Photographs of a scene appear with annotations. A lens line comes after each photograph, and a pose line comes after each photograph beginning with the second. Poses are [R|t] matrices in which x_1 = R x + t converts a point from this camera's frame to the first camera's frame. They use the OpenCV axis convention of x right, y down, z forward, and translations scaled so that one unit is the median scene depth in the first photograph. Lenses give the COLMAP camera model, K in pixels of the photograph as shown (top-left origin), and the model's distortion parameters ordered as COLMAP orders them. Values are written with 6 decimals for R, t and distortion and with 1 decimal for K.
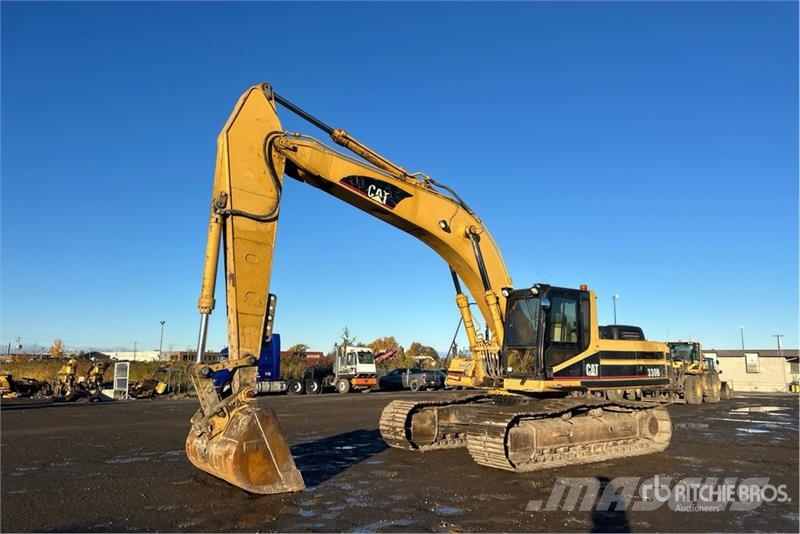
lens RADIAL K [[589.9, 0, 408.3], [0, 589.9, 261.6], [0, 0, 1]] dist [0.089356, -0.129956]
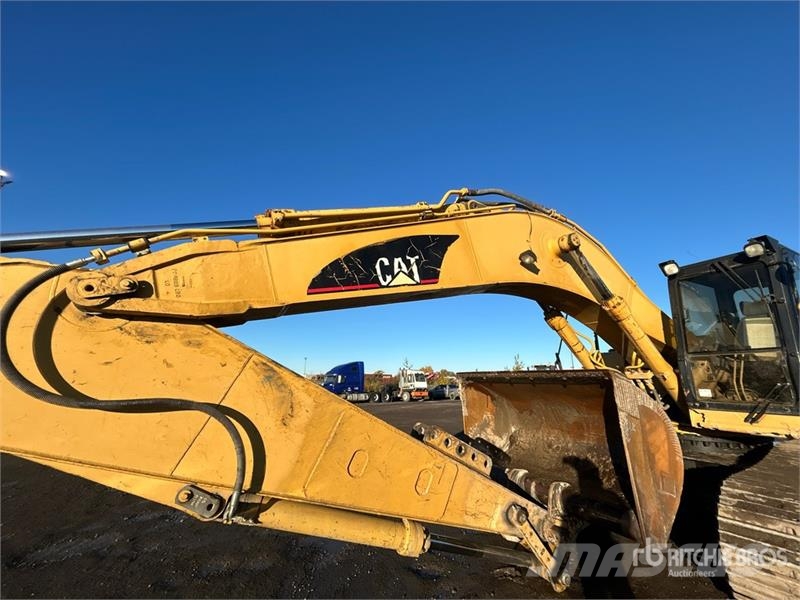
lens RADIAL K [[319.3, 0, 400.0], [0, 319.3, 300.0], [0, 0, 1]] dist [-0.001245, -0.000280]
pose [[0.992955, -0.032423, -0.113971, -0.082499], [0.023359, 0.996522, -0.079988, 0.100217], [0.116168, 0.076763, 0.990259, 0.597201]]
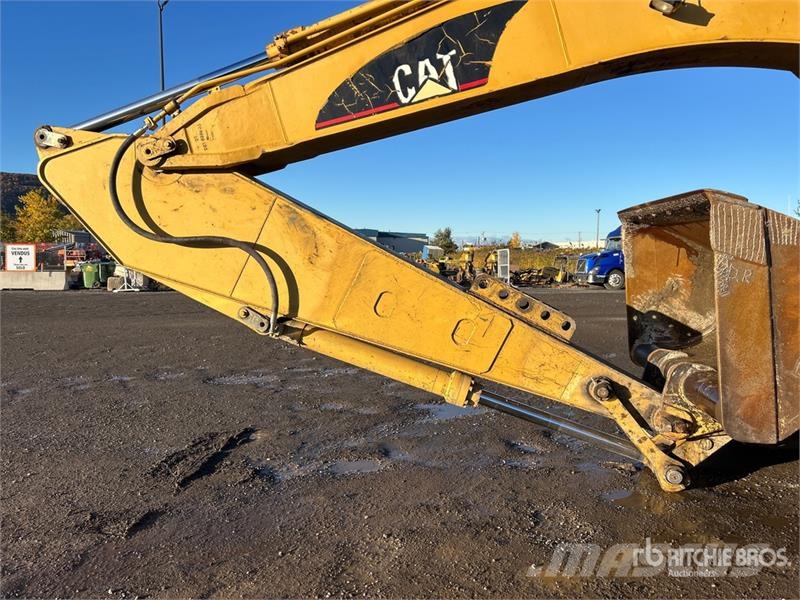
lens RADIAL K [[592.7, 0, 400.0], [0, 592.7, 294.9], [0, 0, 1]] dist [0.069721, -0.082192]
pose [[0.744920, 0.037808, -0.666082, 0.100471], [0.121320, 0.974070, 0.190970, 0.112025], [0.656030, -0.223067, 0.721017, 0.551501]]
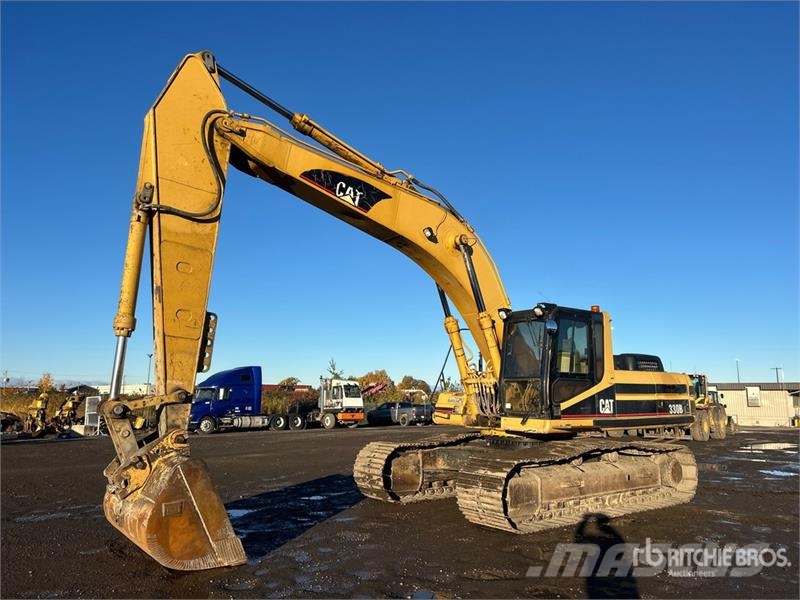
lens RADIAL K [[592.7, 0, 400.0], [0, 592.7, 294.9], [0, 0, 1]] dist [0.069721, -0.082192]
pose [[1.000000, -0.000417, -0.000299, 0.017798], [0.000417, 1.000000, 0.000609, 0.023041], [0.000299, -0.000609, 1.000000, 0.149264]]
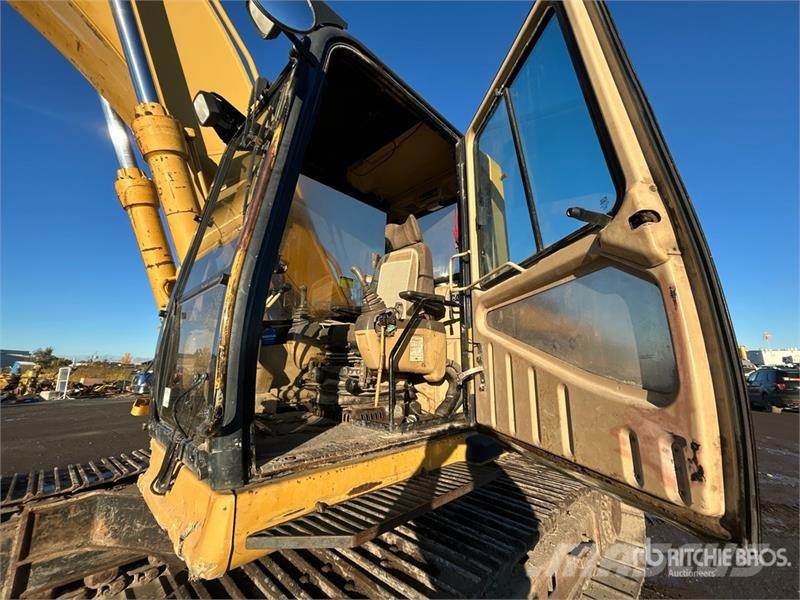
lens RADIAL K [[319.3, 0, 400.0], [0, 319.3, 300.0], [0, 0, 1]] dist [-0.001245, -0.000280]
pose [[0.988172, 0.026995, 0.150956, 0.219897], [-0.021157, 0.998970, -0.040147, 0.135960], [-0.151884, 0.036478, 0.987725, 0.796933]]
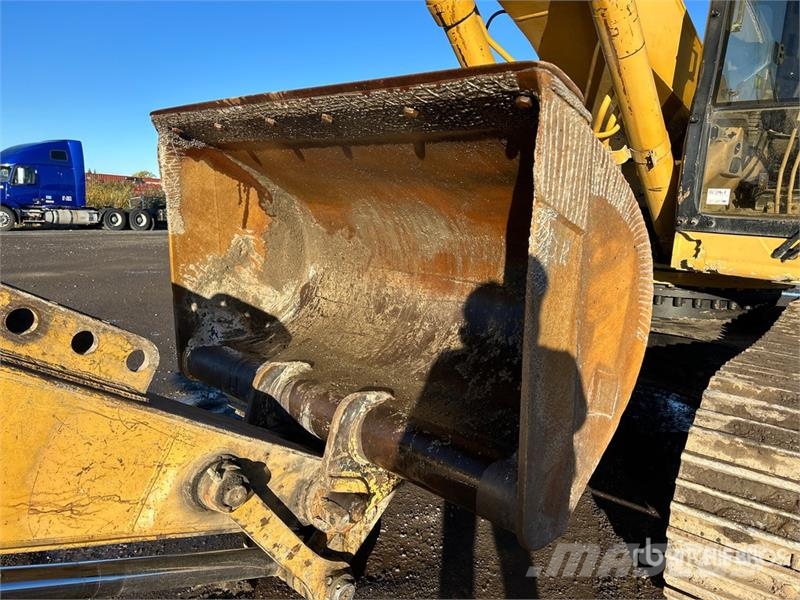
lens RADIAL K [[595.2, 0, 405.5], [0, 595.2, 304.2], [0, 0, 1]] dist [0.058050, -0.072214]
pose [[0.974815, 0.010307, 0.222778, -0.020657], [-0.083585, 0.943004, 0.322113, 0.140731], [-0.206761, -0.332621, 0.920116, 0.709836]]
